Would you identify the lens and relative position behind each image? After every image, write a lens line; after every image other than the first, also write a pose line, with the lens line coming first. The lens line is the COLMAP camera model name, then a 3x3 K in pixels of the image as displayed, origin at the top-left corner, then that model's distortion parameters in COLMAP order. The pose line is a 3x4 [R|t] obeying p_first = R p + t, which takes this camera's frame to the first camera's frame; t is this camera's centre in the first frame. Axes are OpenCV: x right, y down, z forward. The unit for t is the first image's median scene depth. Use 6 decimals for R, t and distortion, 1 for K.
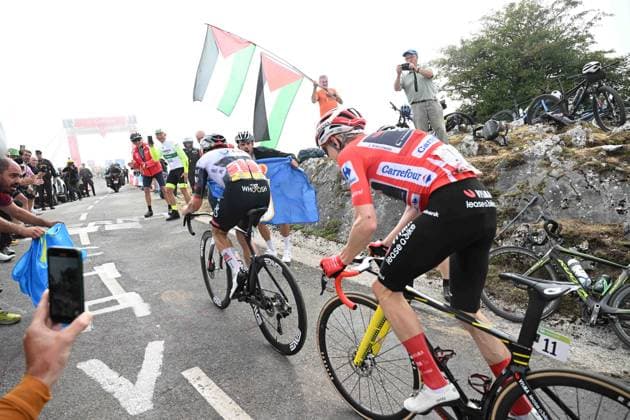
lens RADIAL K [[420.3, 0, 314.1], [0, 420.3, 213.9], [0, 0, 1]] dist [0.000490, 0.001617]
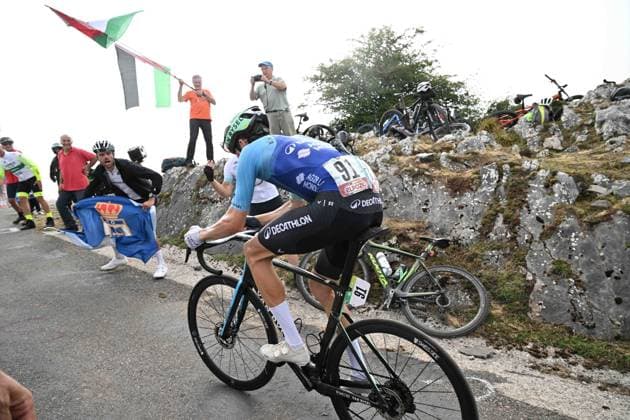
lens RADIAL K [[420.3, 0, 314.1], [0, 420.3, 213.9], [0, 0, 1]] dist [0.000490, 0.001617]
pose [[0.975147, -0.023433, 0.220315, 0.150484], [0.030346, 0.999146, -0.028046, 0.023468], [-0.219469, 0.034035, 0.975026, -0.042569]]
